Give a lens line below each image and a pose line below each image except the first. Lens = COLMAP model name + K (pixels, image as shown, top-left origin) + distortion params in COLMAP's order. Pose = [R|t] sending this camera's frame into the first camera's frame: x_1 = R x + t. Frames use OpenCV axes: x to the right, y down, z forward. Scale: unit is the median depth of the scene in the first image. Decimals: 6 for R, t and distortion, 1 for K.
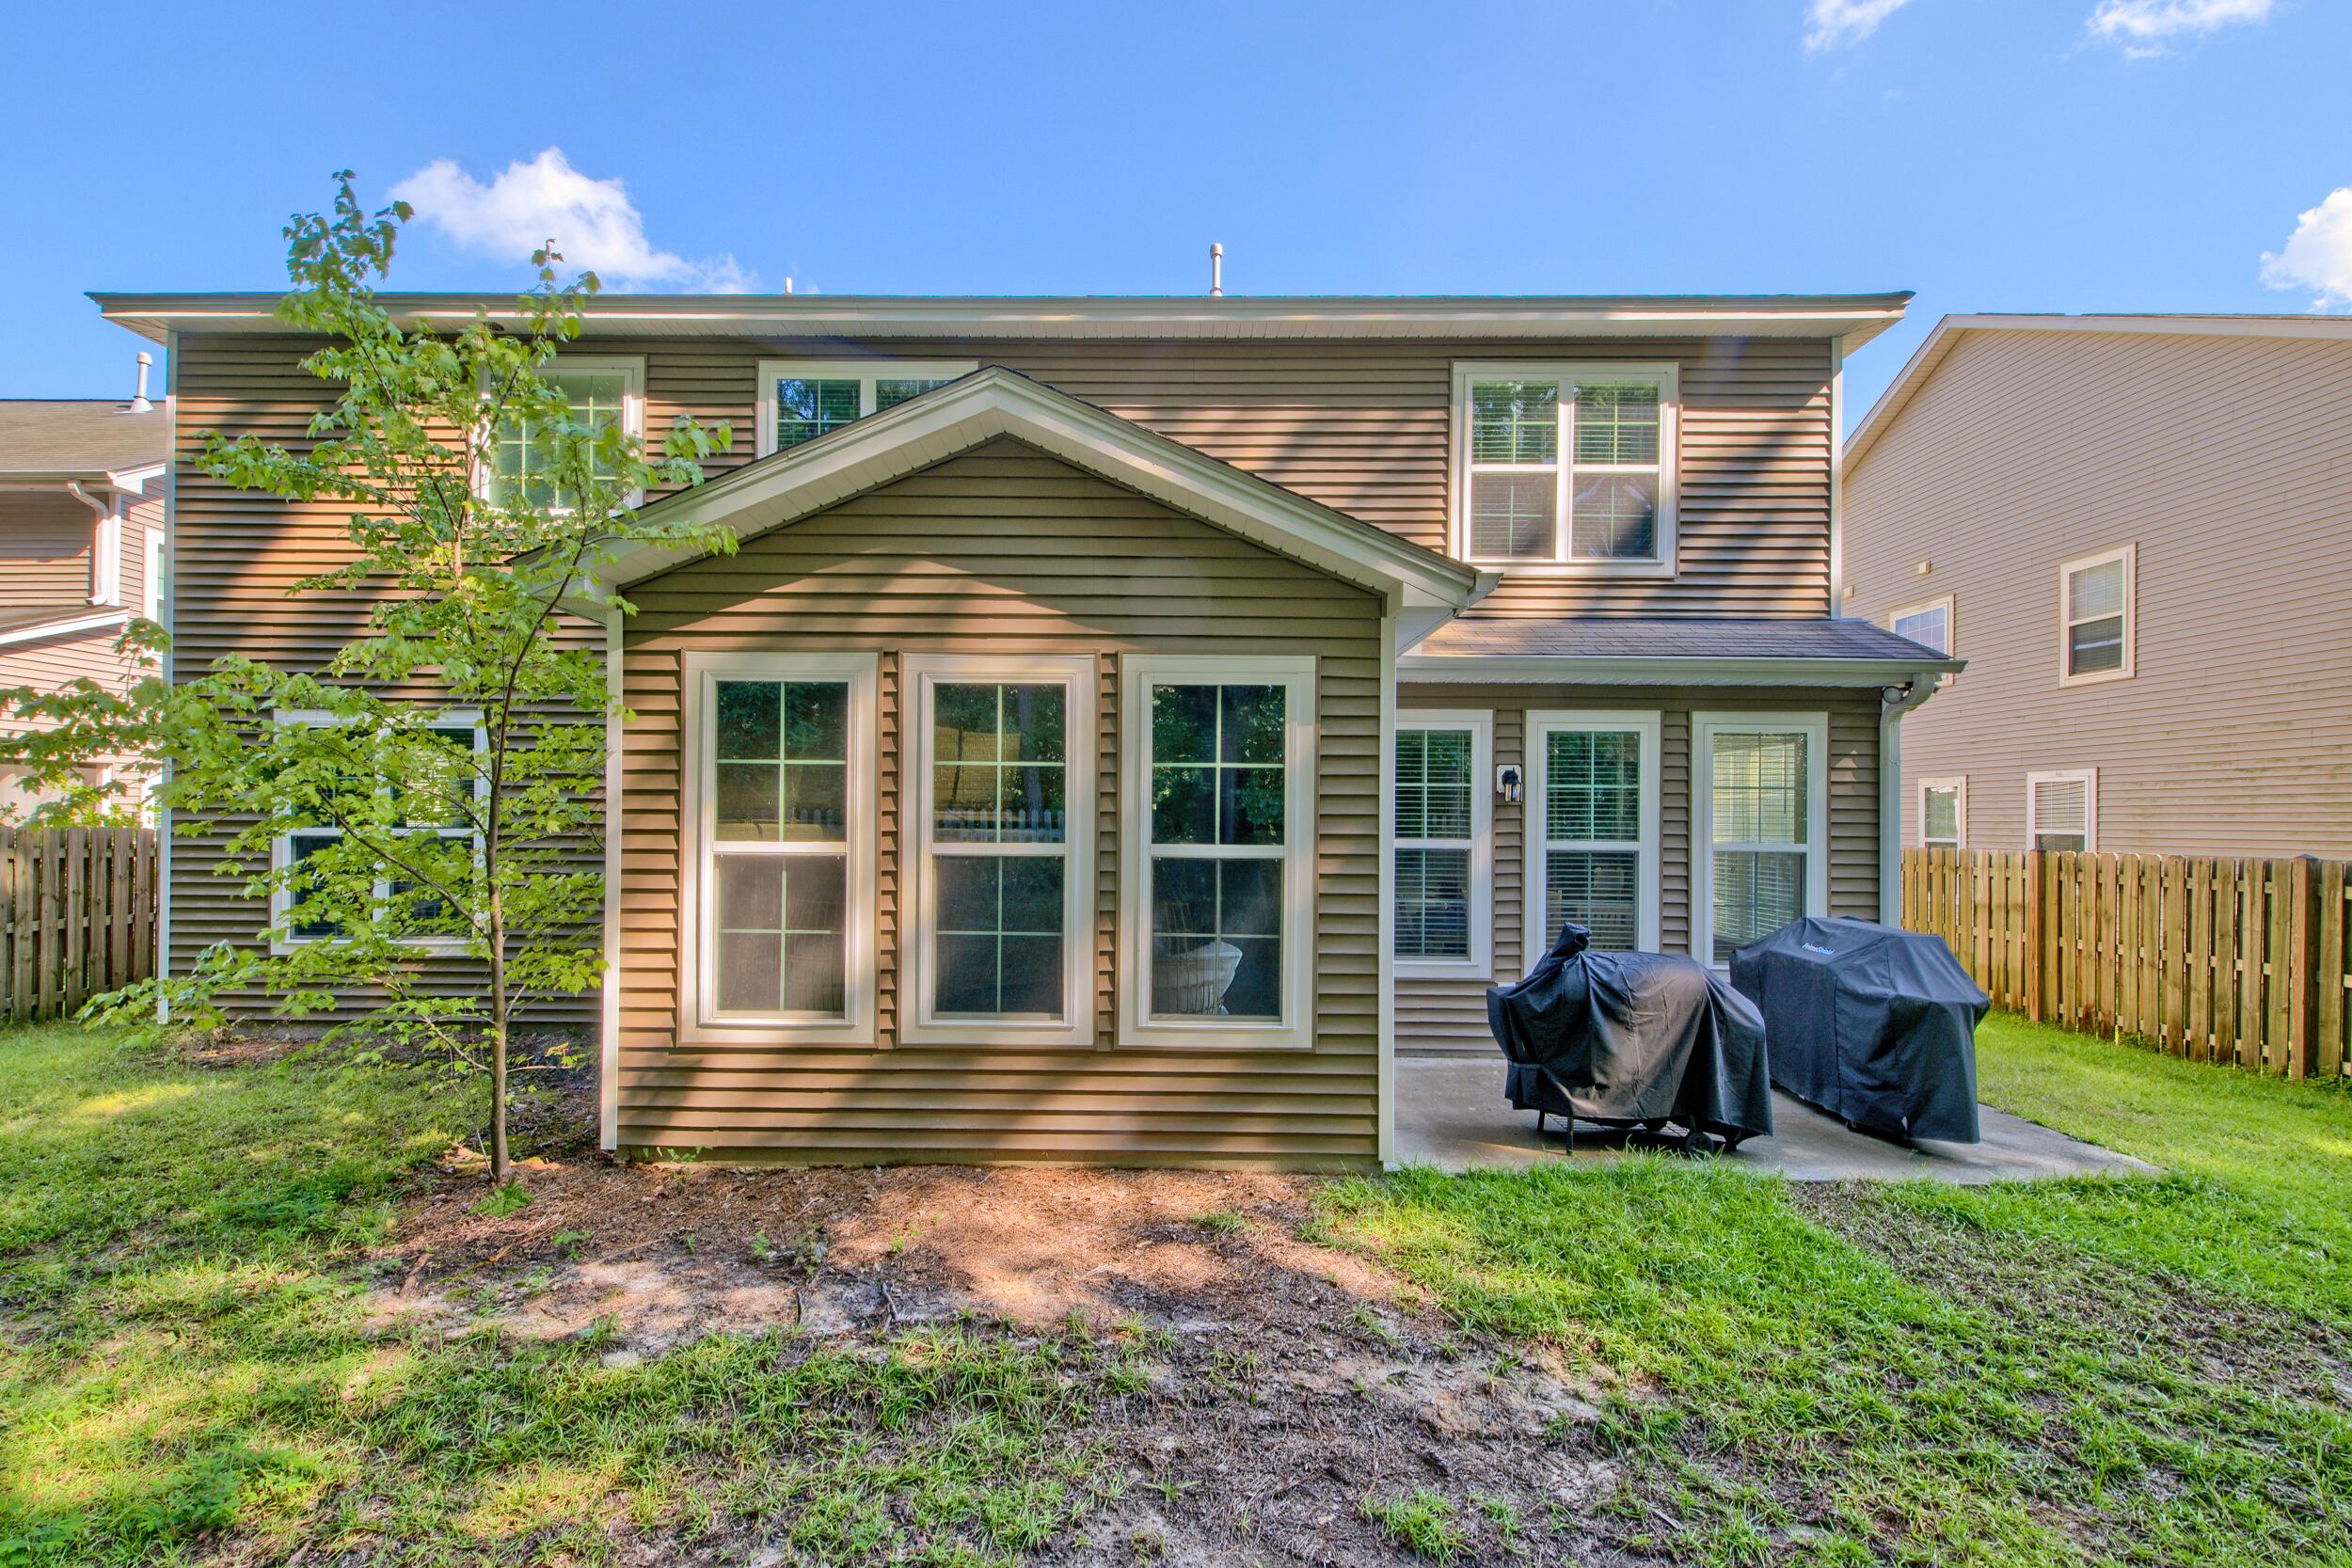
lens RADIAL K [[1009.3, 0, 1171.7], [0, 1009.3, 798.2], [0, 0, 1]] dist [0.001231, -0.000118]
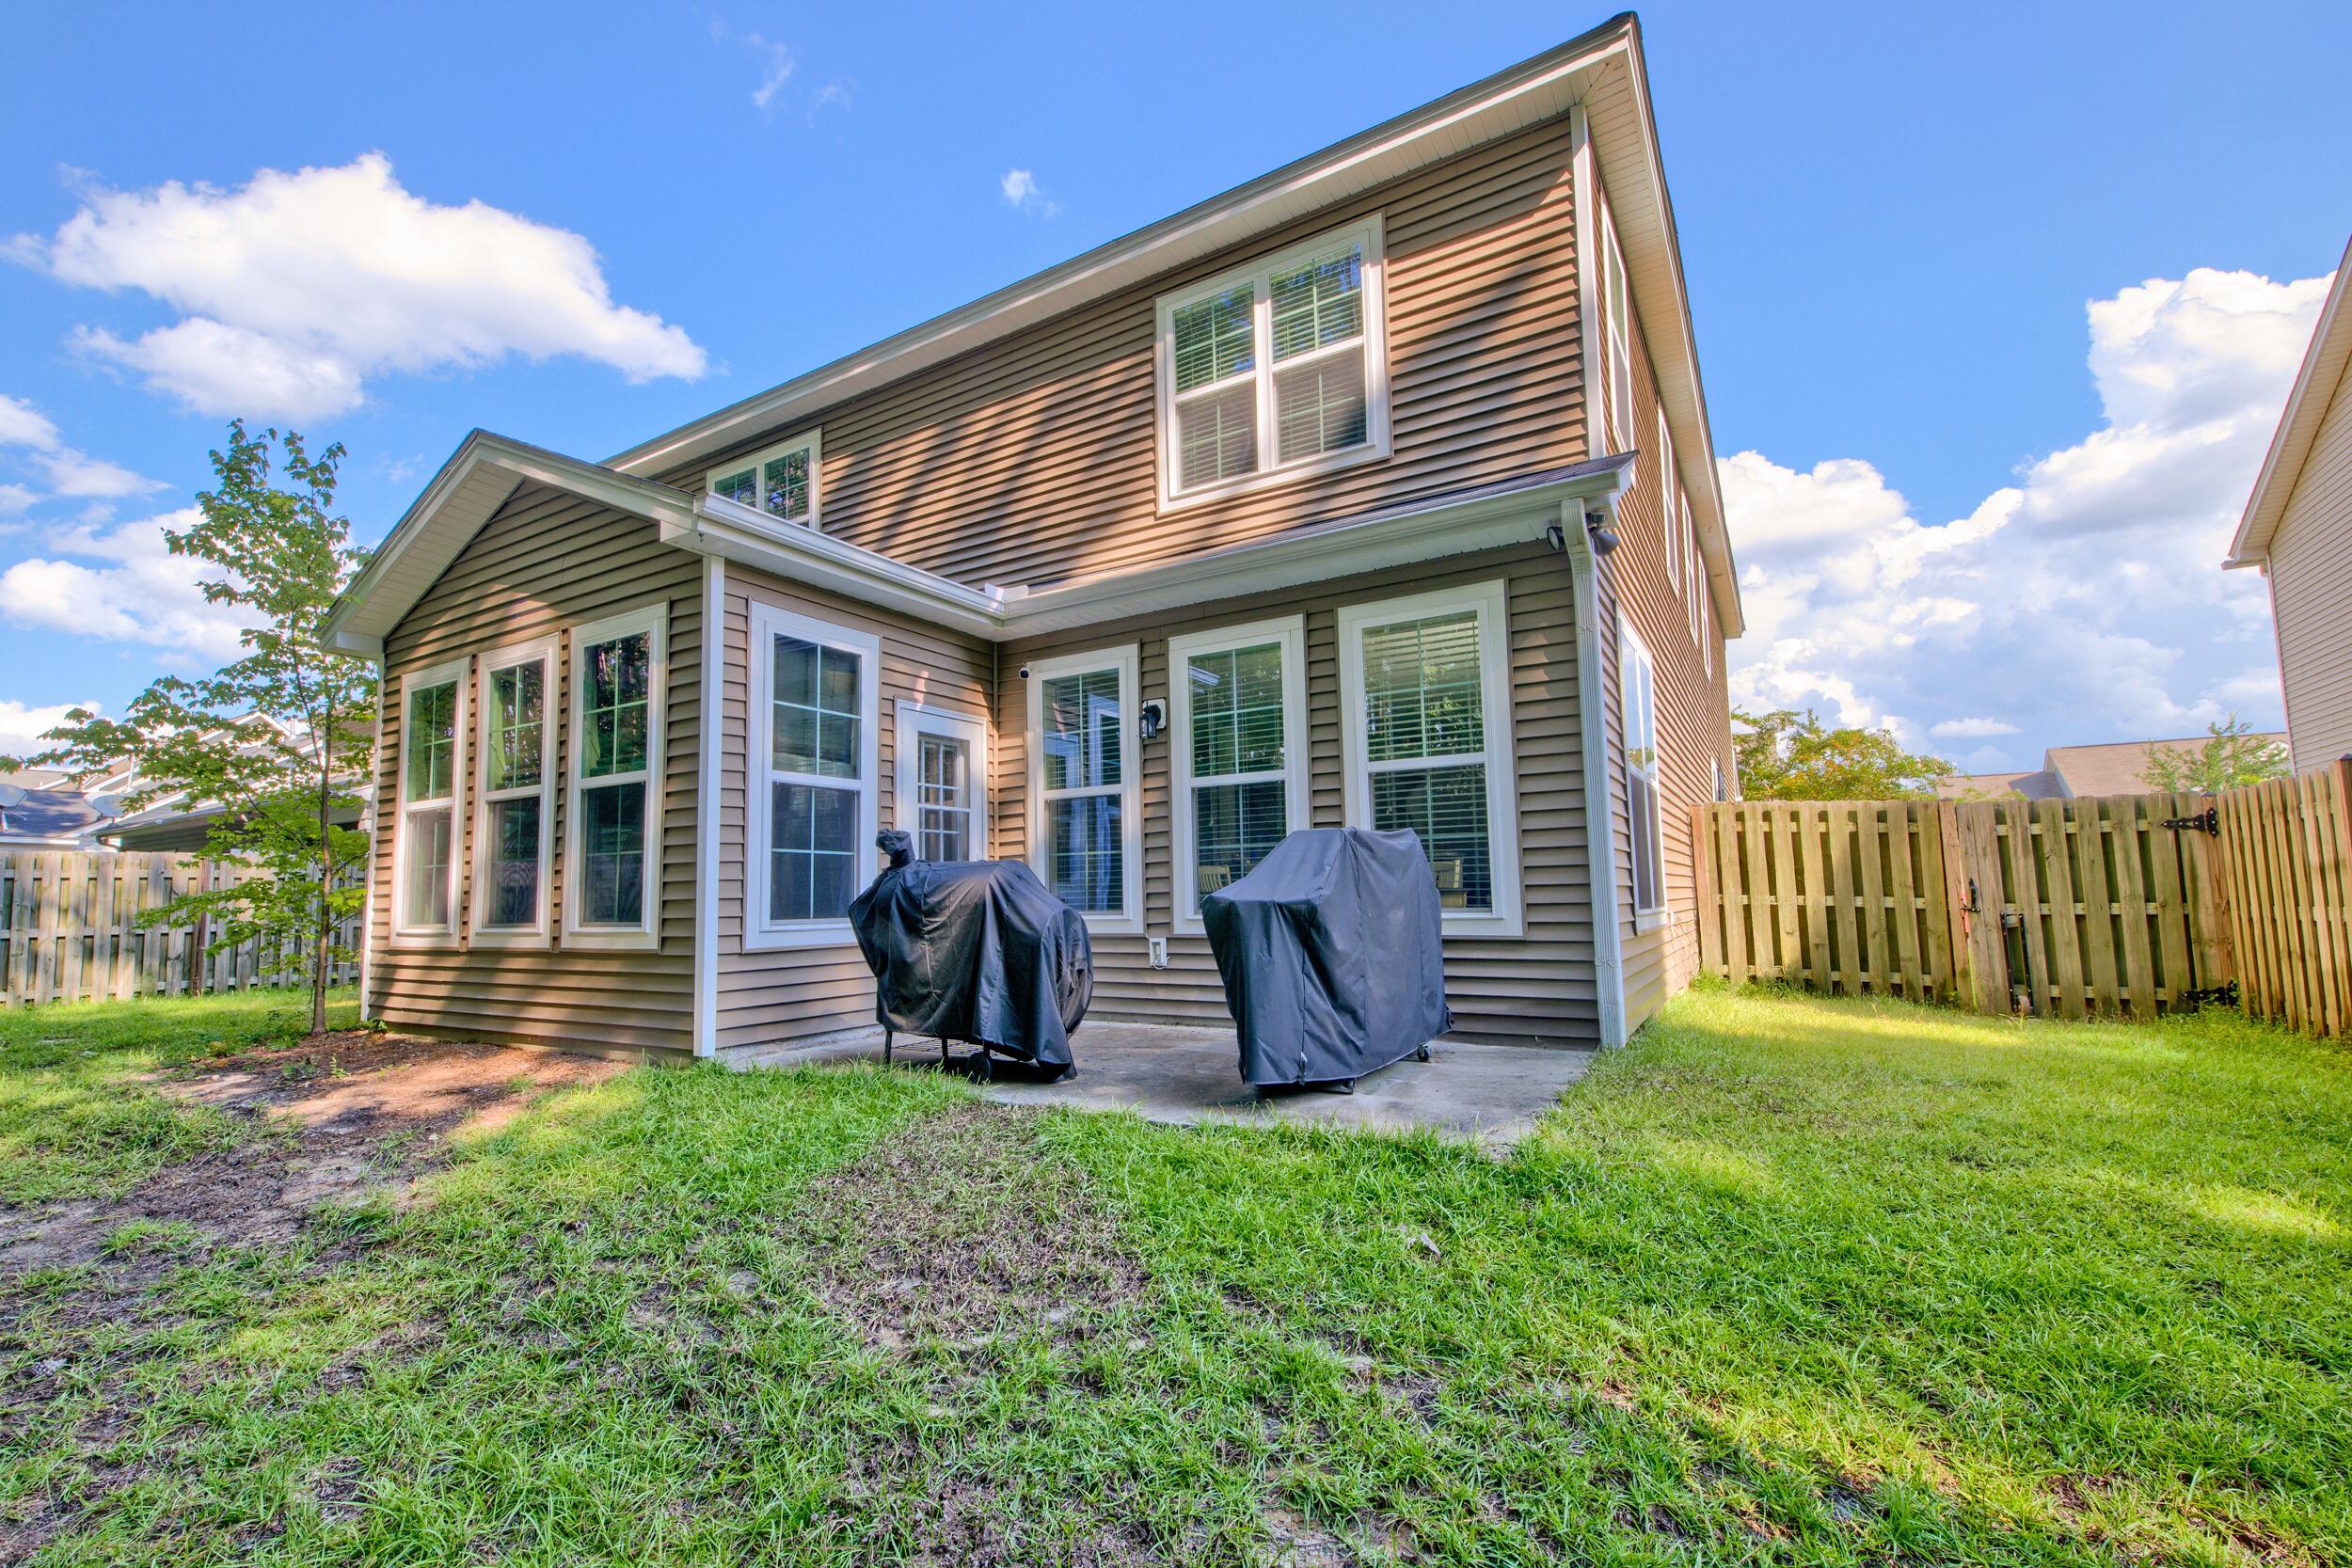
lens RADIAL K [[1009.3, 0, 1175.0], [0, 1009.3, 793.6], [0, 0, 1]] dist [0.001231, -0.000118]
pose [[0.858416, -0.079968, -0.506682, 0.807831], [0.041319, 0.995343, -0.087088, 0.132851], [0.511287, 0.053822, 0.857723, 0.224816]]
